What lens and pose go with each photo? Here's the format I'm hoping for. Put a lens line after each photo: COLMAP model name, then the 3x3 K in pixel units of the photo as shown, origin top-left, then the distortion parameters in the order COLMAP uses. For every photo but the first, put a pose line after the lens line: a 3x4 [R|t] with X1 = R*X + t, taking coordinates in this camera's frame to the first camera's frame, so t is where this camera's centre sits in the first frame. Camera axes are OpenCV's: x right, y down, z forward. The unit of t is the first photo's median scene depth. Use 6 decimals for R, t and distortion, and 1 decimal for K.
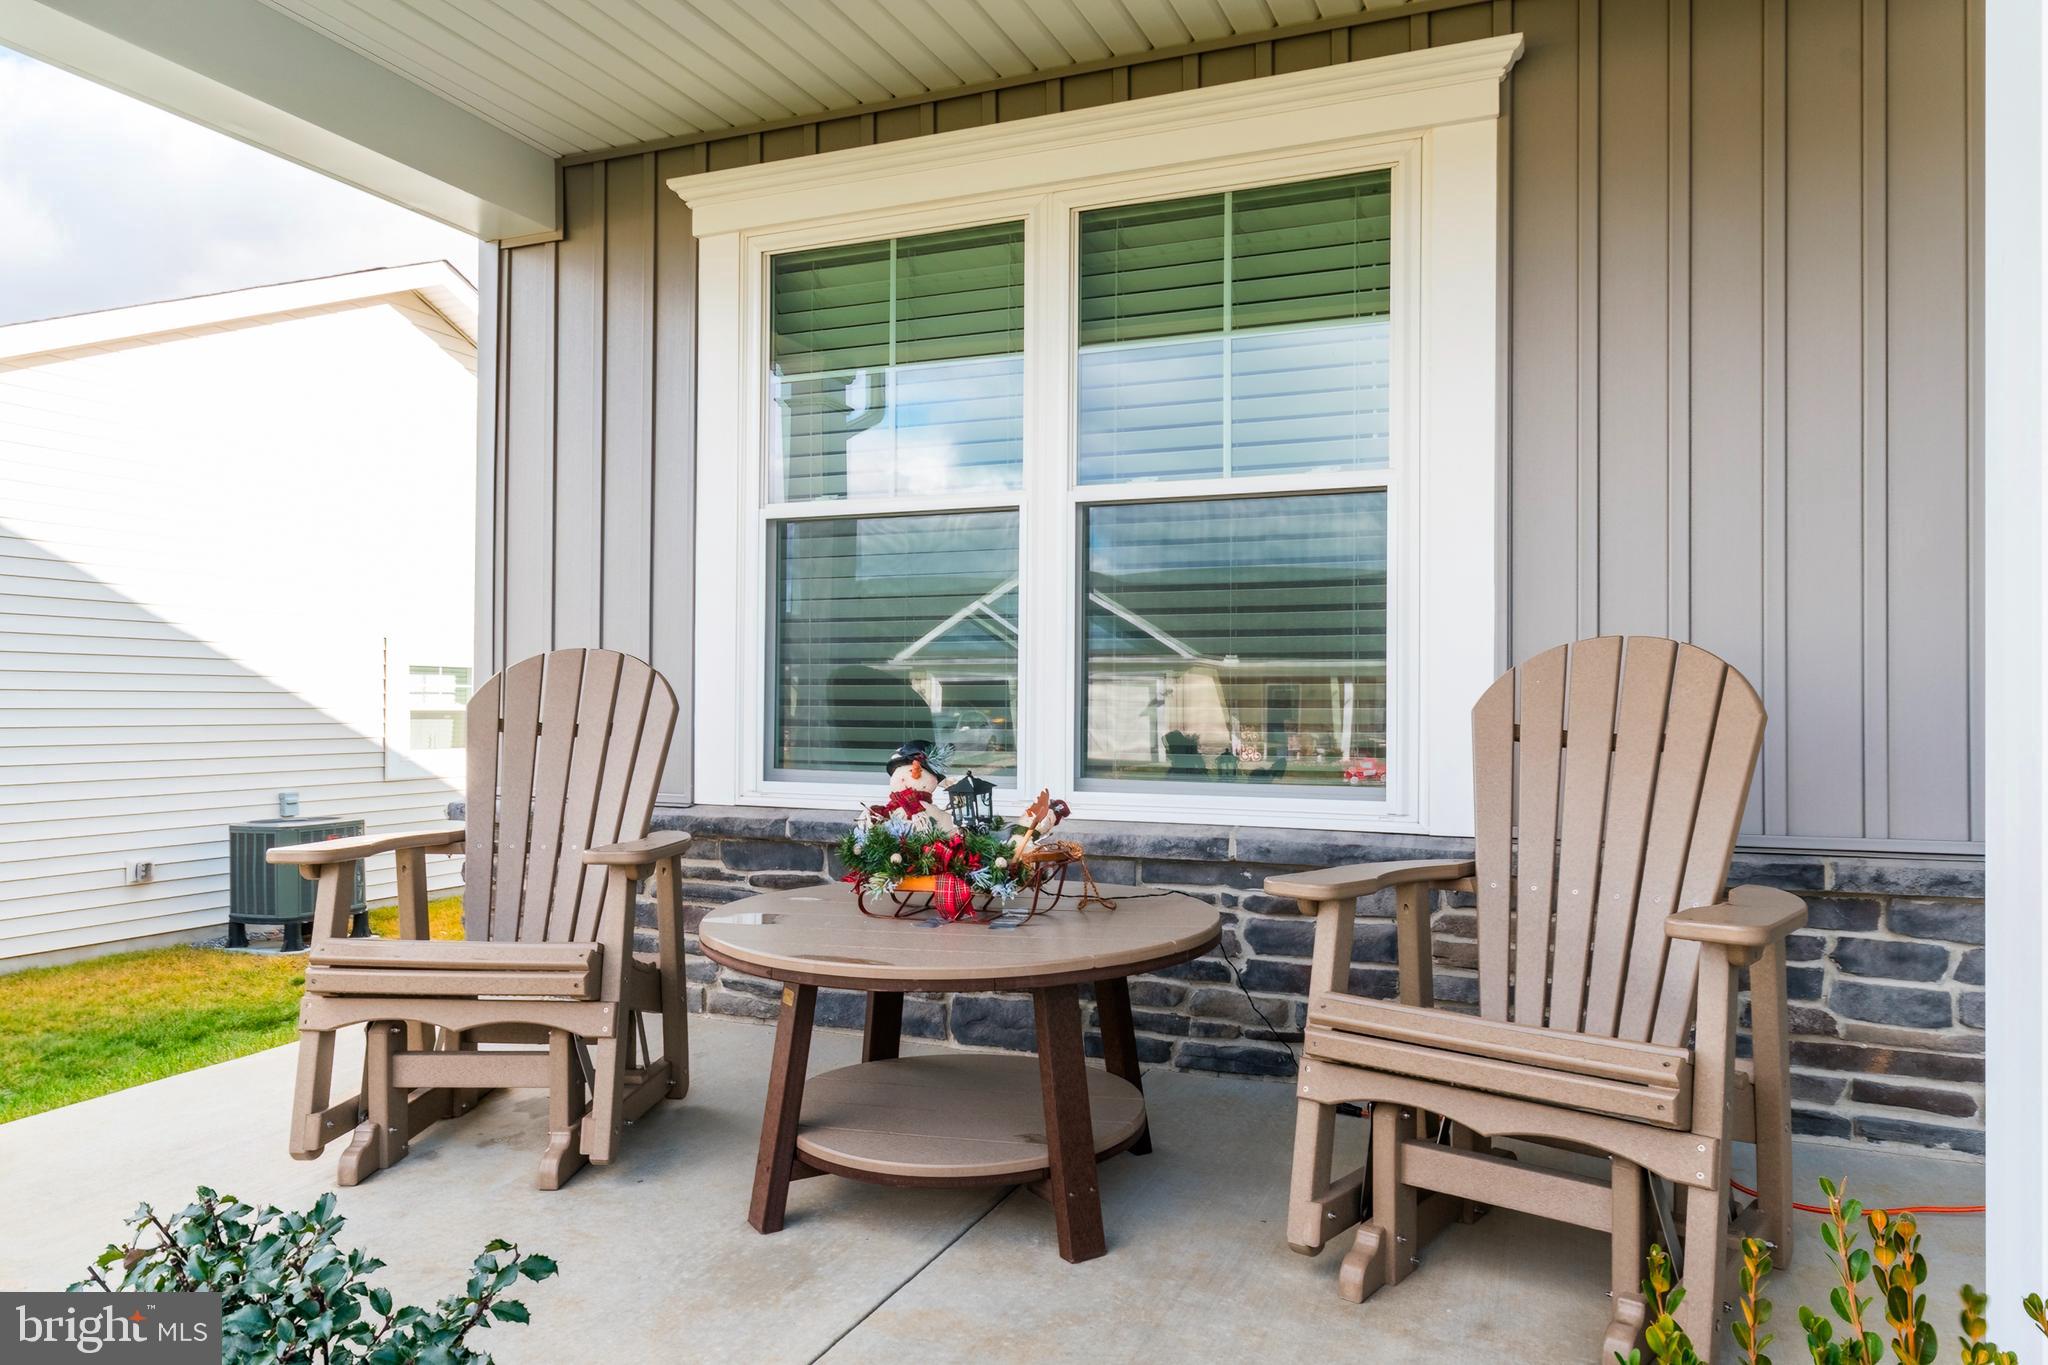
lens RADIAL K [[1388.2, 0, 1030.1], [0, 1388.2, 694.4], [0, 0, 1]] dist [-0.011831, 0.001176]
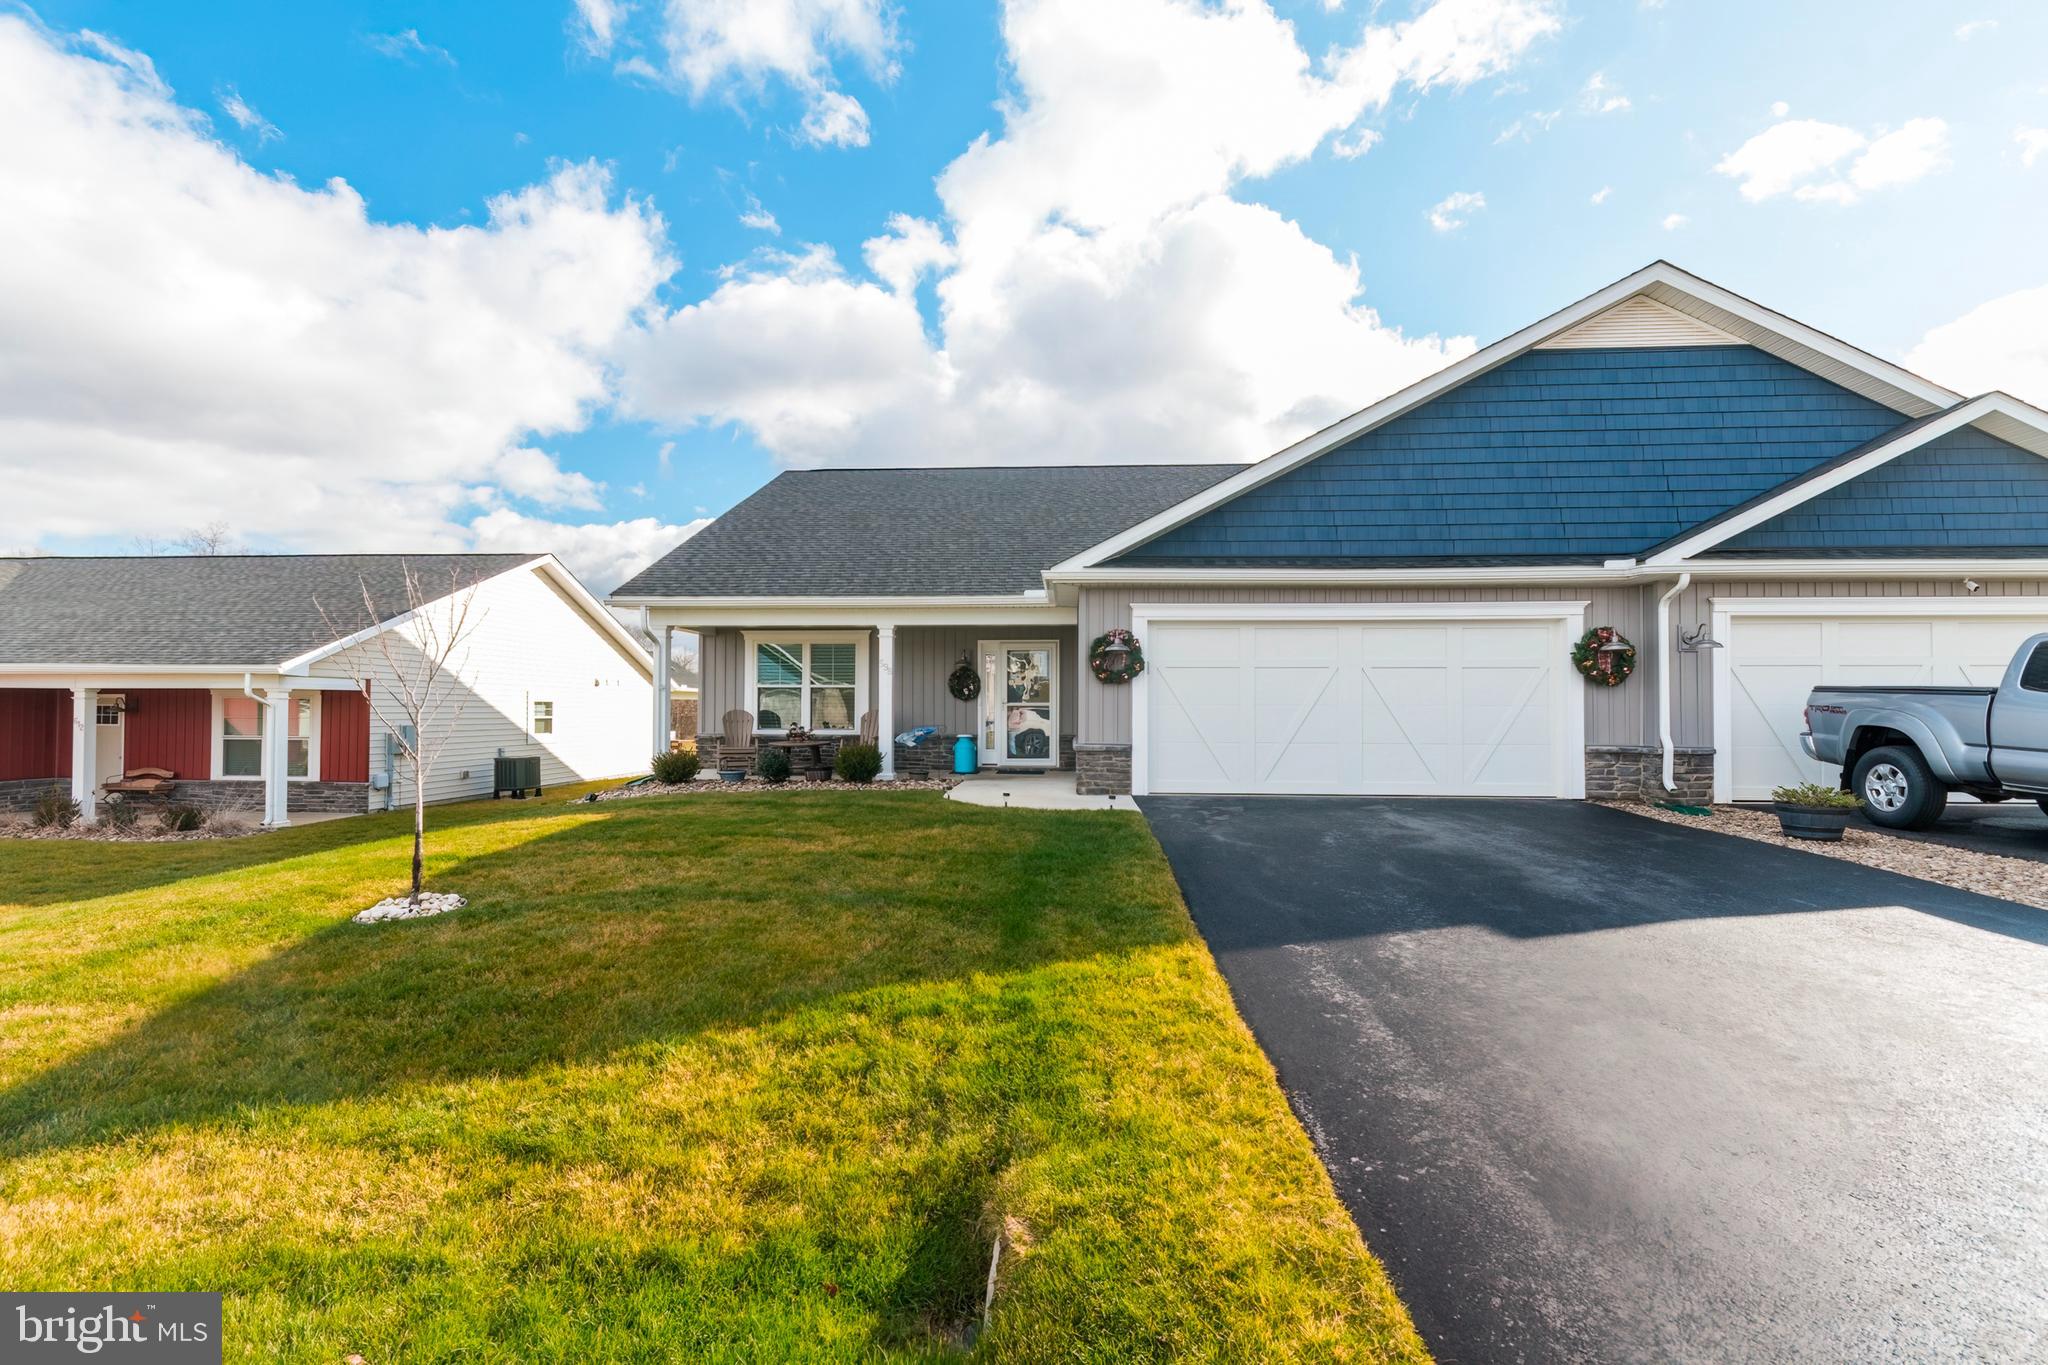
lens RADIAL K [[894.7, 0, 1022.7], [0, 894.7, 693.7], [0, 0, 1]] dist [-0.001506, 0.000242]
pose [[0.945946, 0.001326, 0.324323, -0.461272], [0.002412, 0.999935, -0.011124, -0.066888], [-0.324316, 0.011305, 0.945881, -4.017604]]
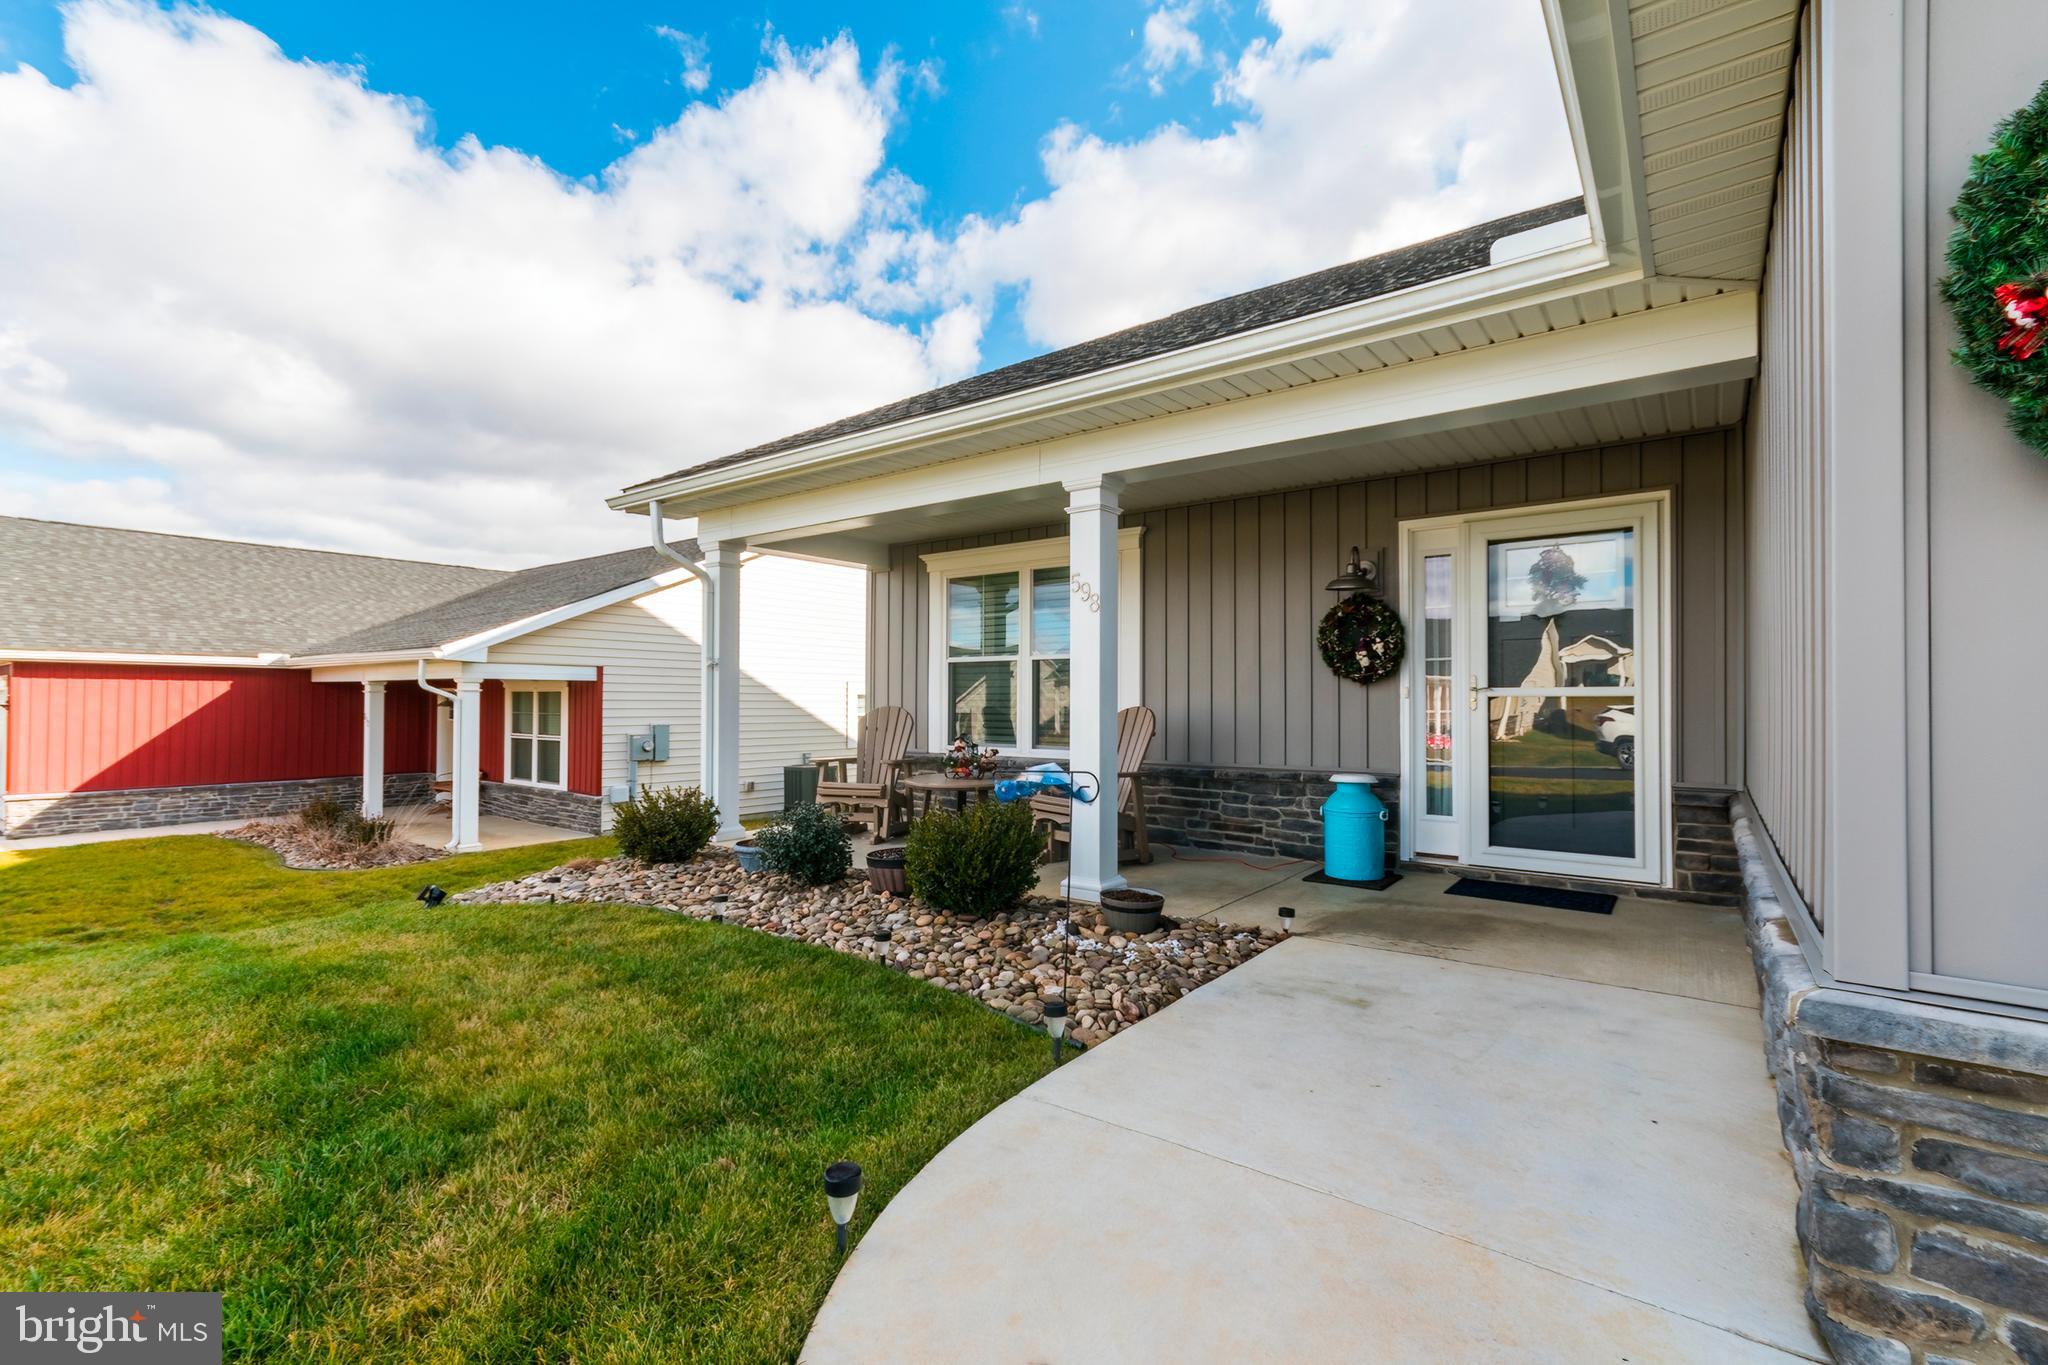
lens RADIAL K [[894.7, 0, 1020.6], [0, 894.7, 691.1], [0, 0, 1]] dist [-0.001506, 0.000242]
pose [[0.968212, -0.006857, -0.250038, 0.618239], [0.004412, 0.999937, -0.010337, -0.051528], [0.250094, 0.008905, 0.968181, -1.210002]]
